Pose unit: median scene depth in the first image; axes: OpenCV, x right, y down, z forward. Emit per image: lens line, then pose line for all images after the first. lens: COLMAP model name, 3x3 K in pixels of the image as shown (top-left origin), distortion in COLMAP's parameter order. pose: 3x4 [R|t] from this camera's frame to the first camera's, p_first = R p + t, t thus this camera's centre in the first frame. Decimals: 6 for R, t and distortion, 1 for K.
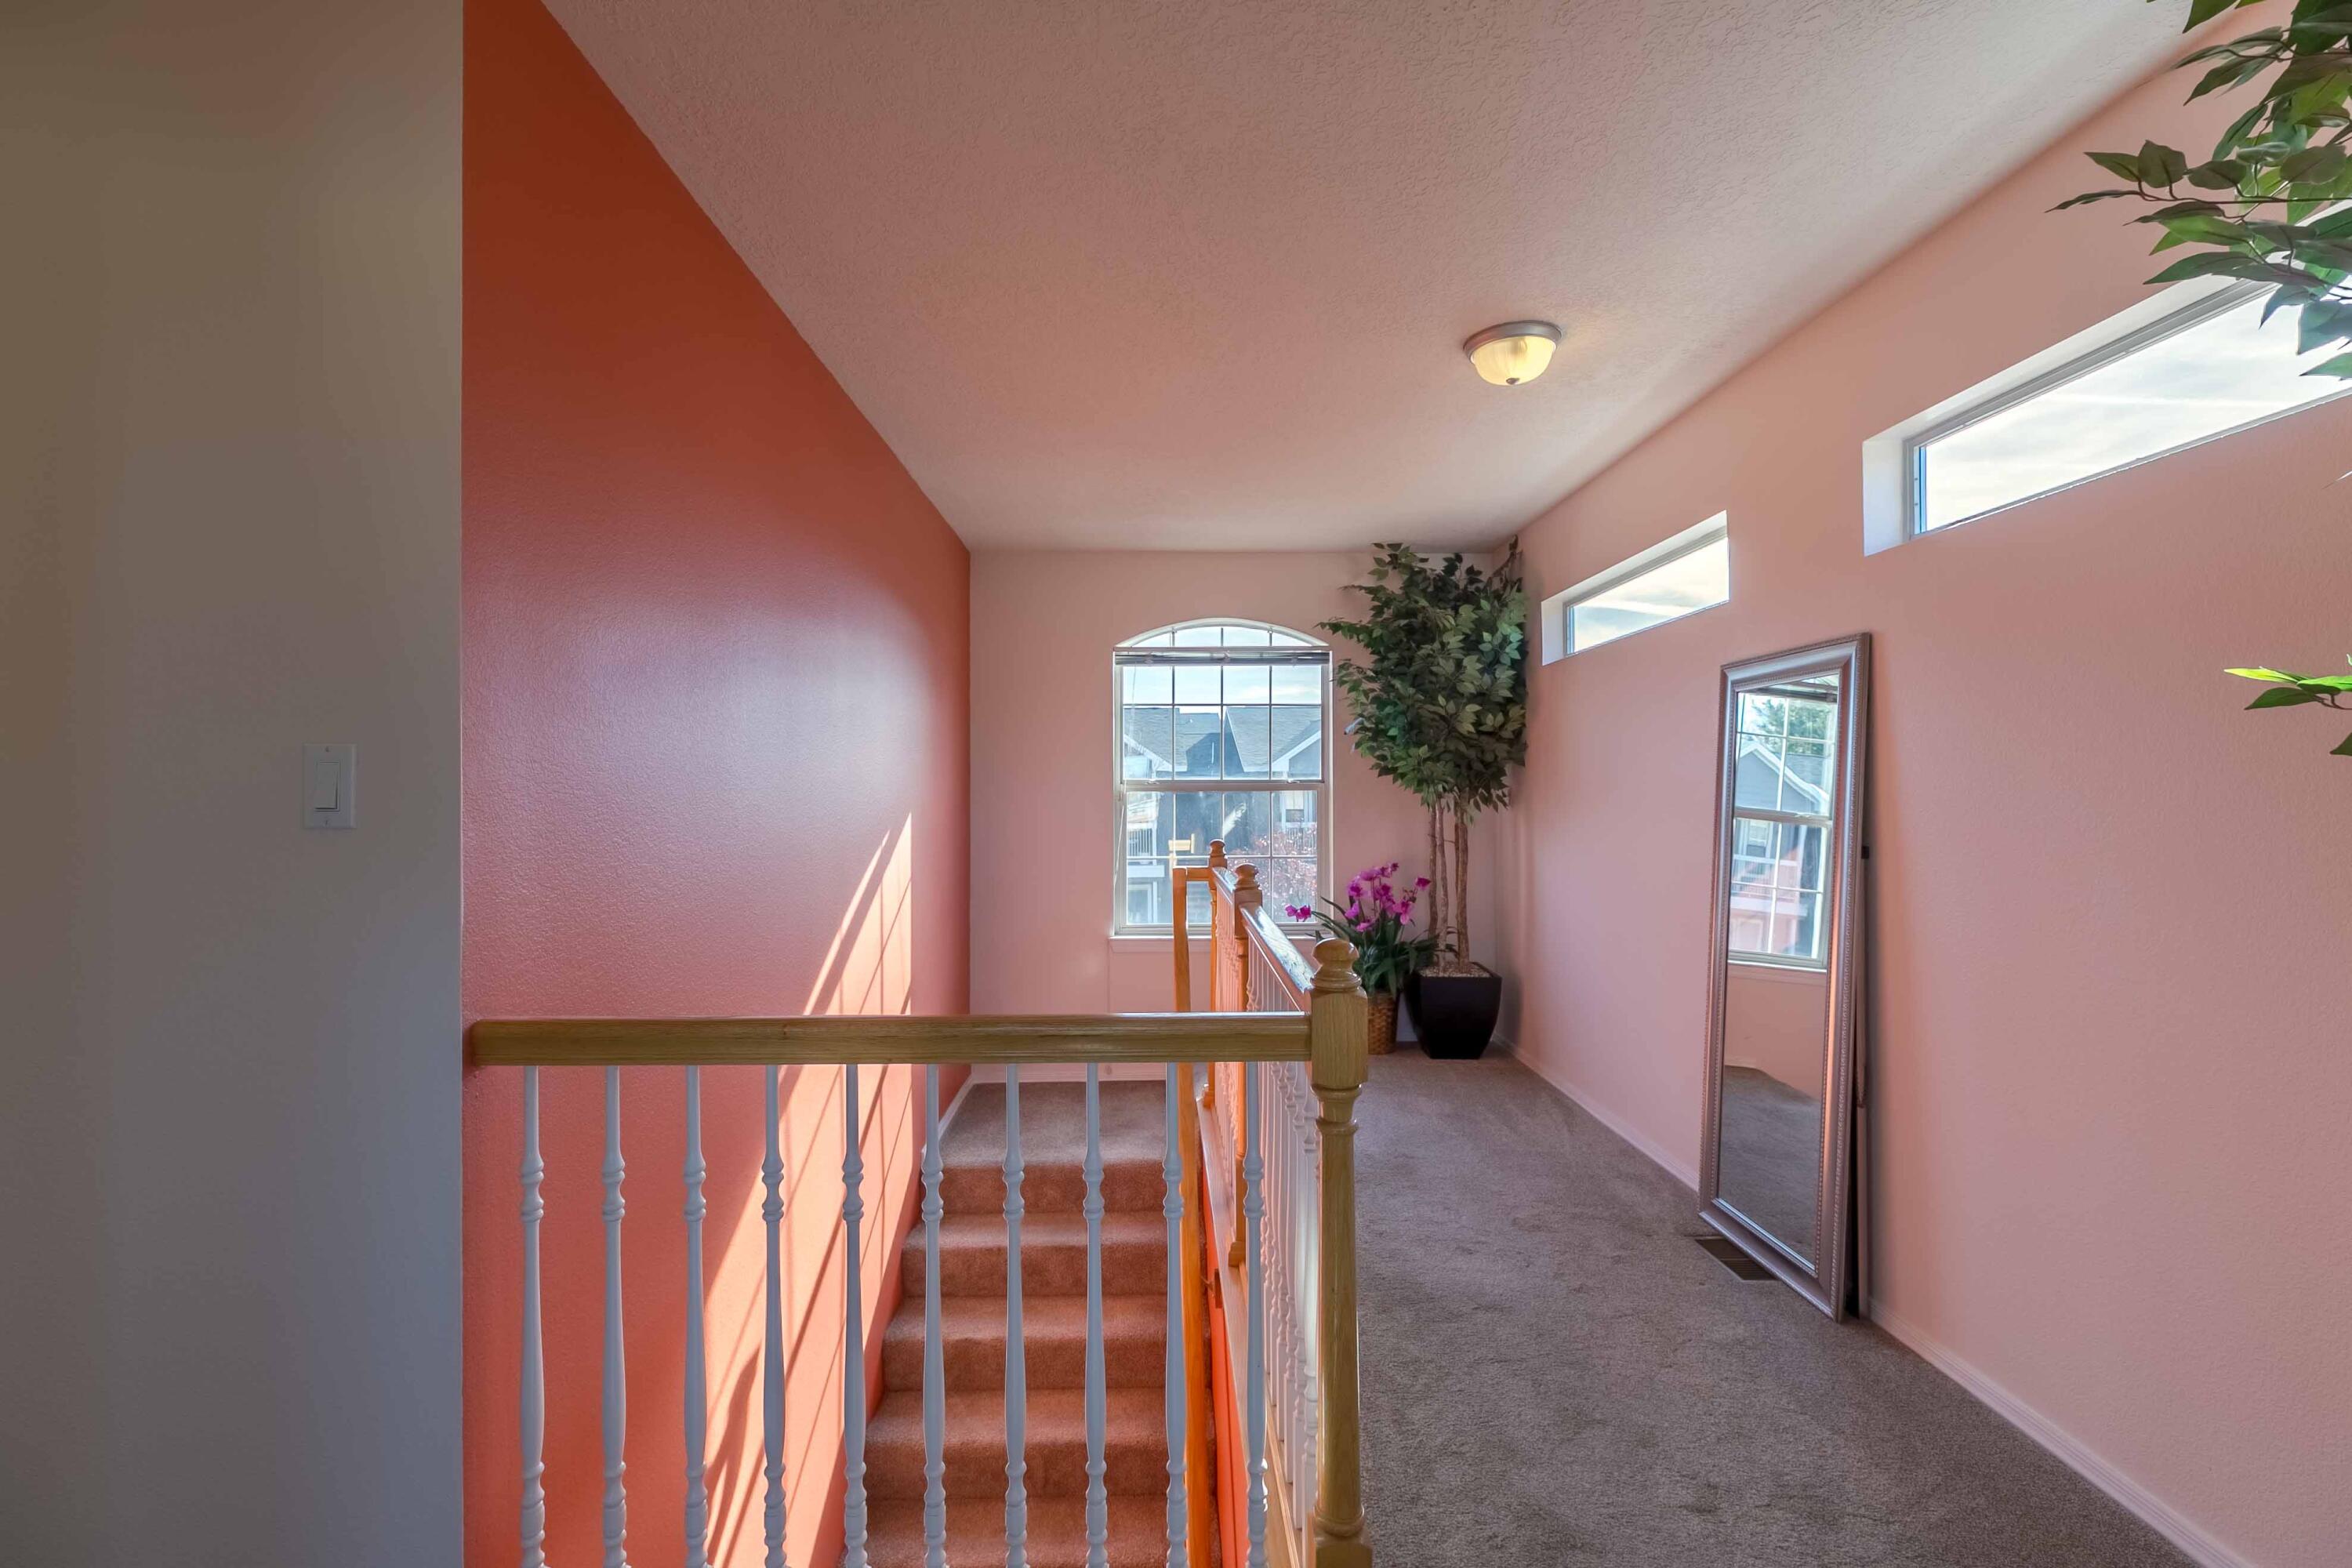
lens RADIAL K [[1047.8, 0, 1181.5], [0, 1047.8, 786.6], [0, 0, 1]] dist [0.000429, 0.000105]
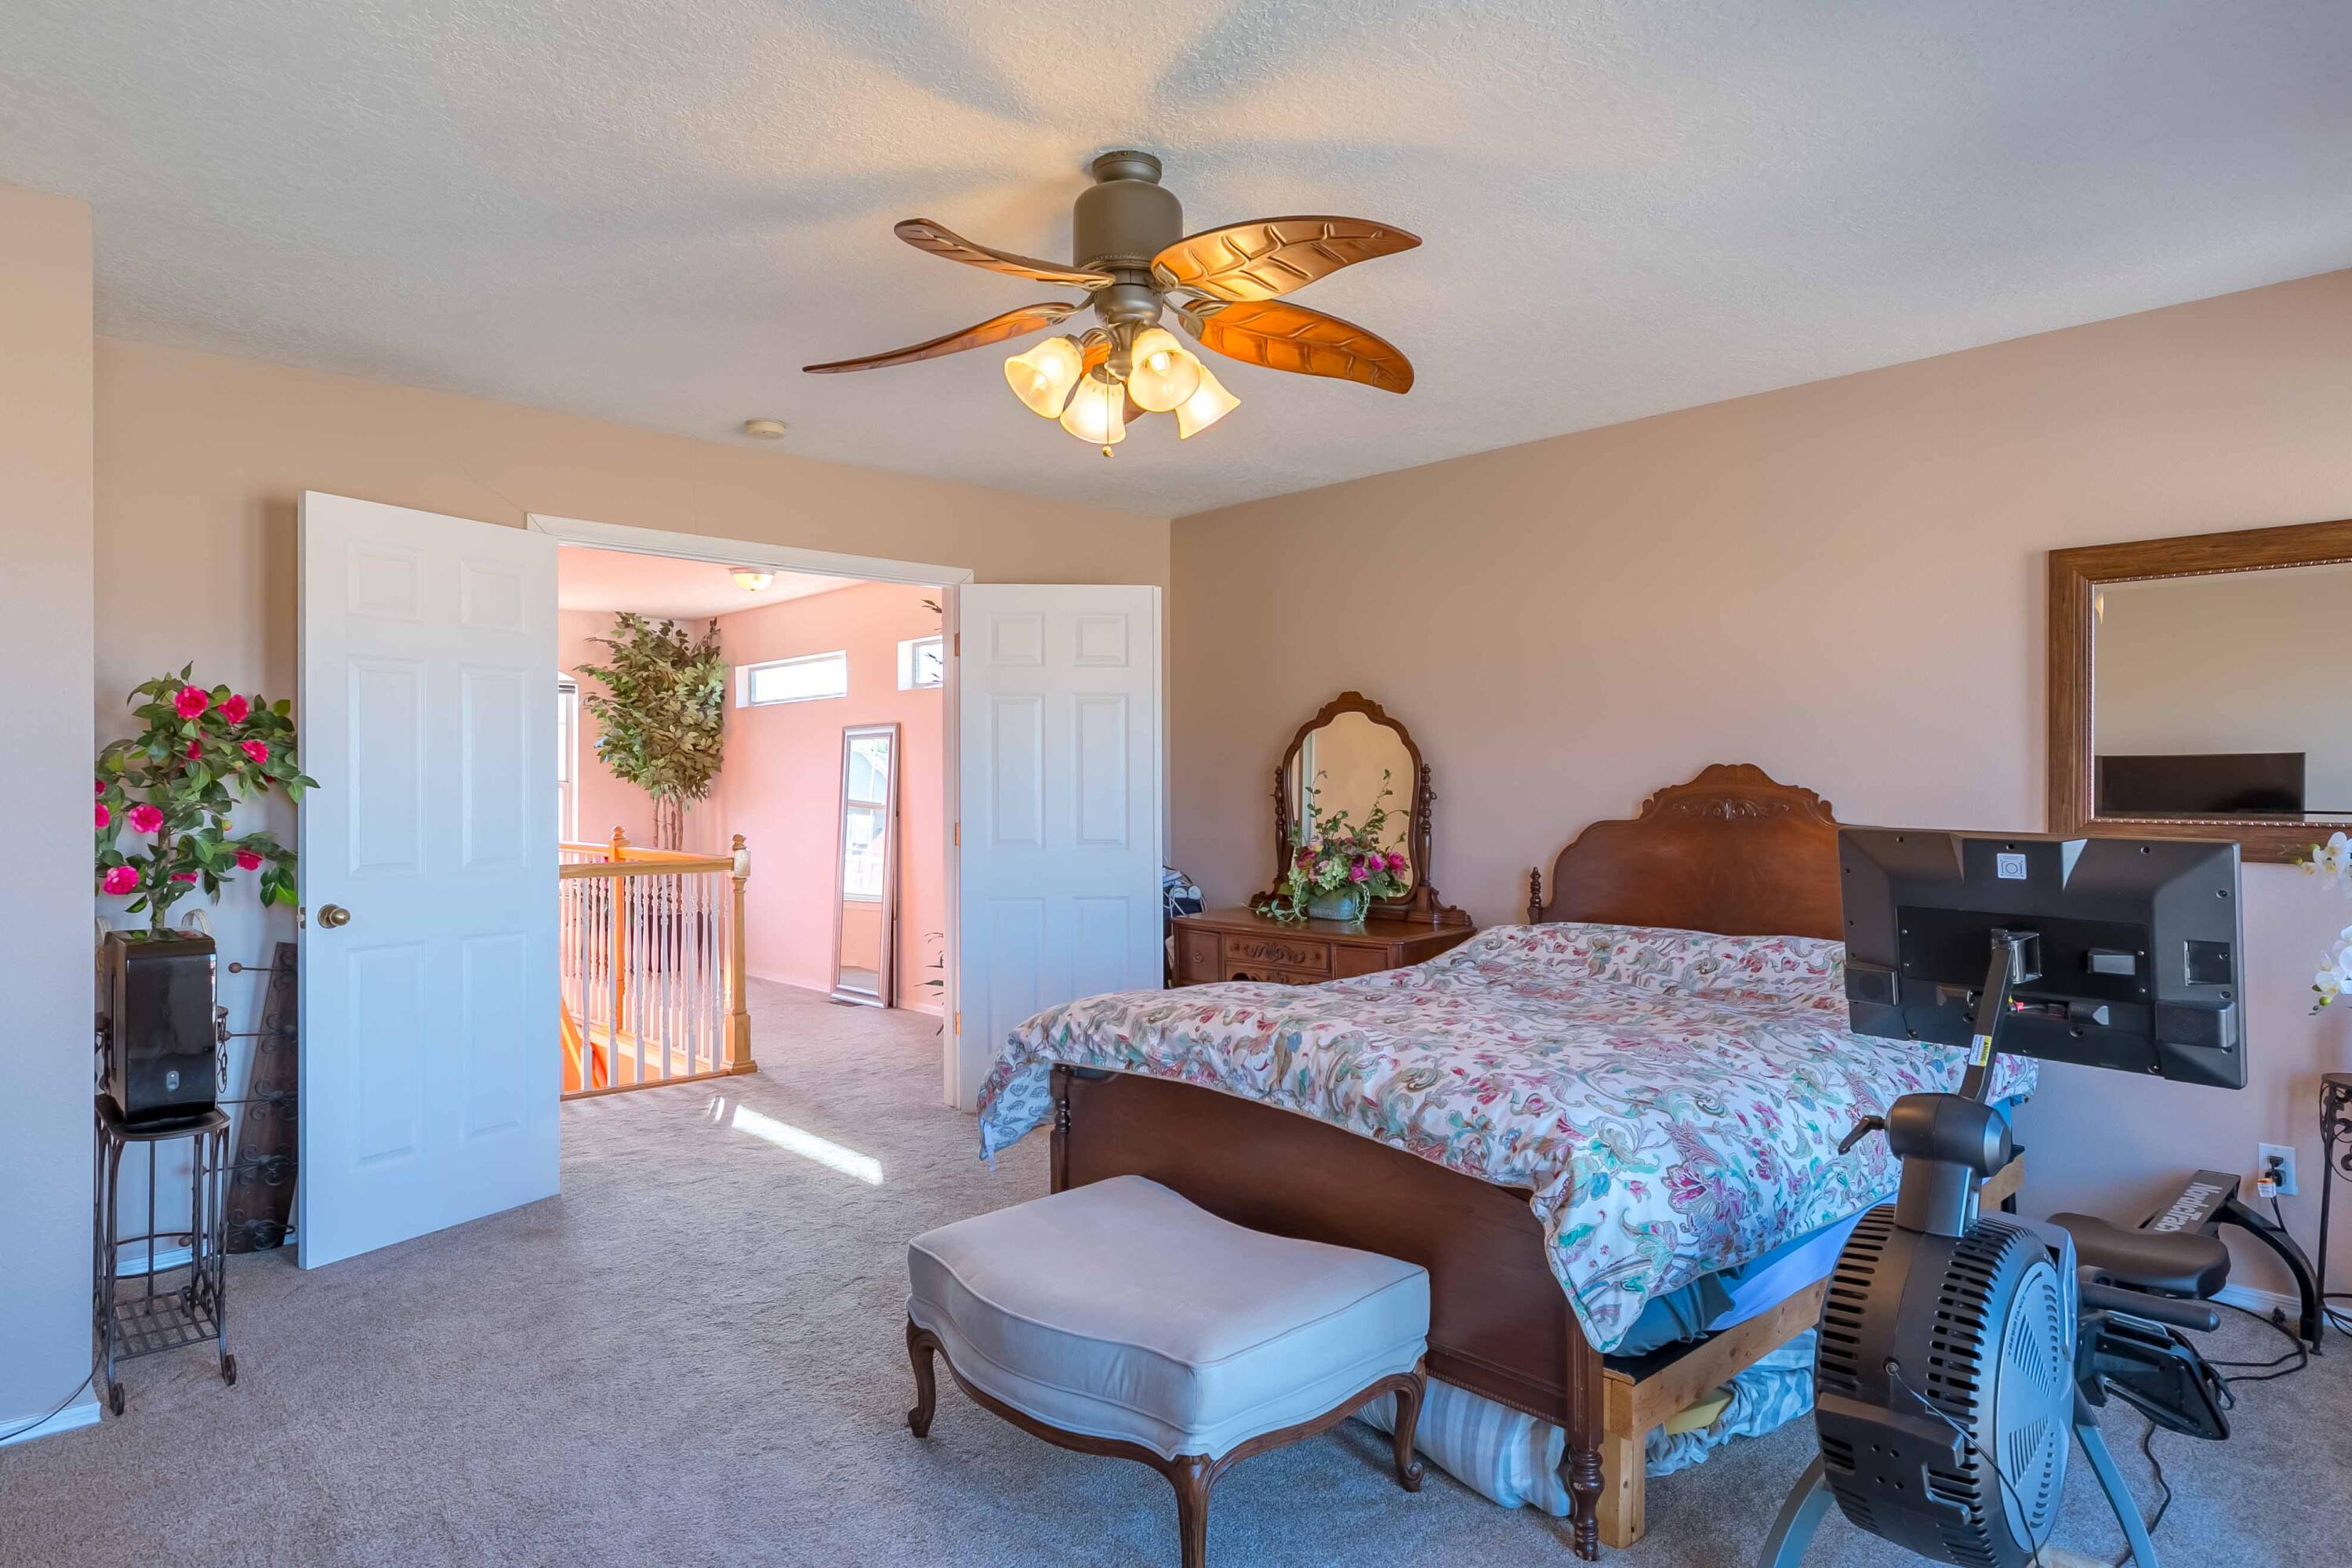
lens RADIAL K [[1360.1, 0, 1181.3], [0, 1360.1, 782.3], [0, 0, 1]] dist [0.001543, 0.000041]
pose [[0.746809, 0.007314, 0.664999, -0.494992], [-0.005920, 0.999973, -0.004349, -0.000328], [-0.665012, -0.000689, 0.746832, -0.931124]]
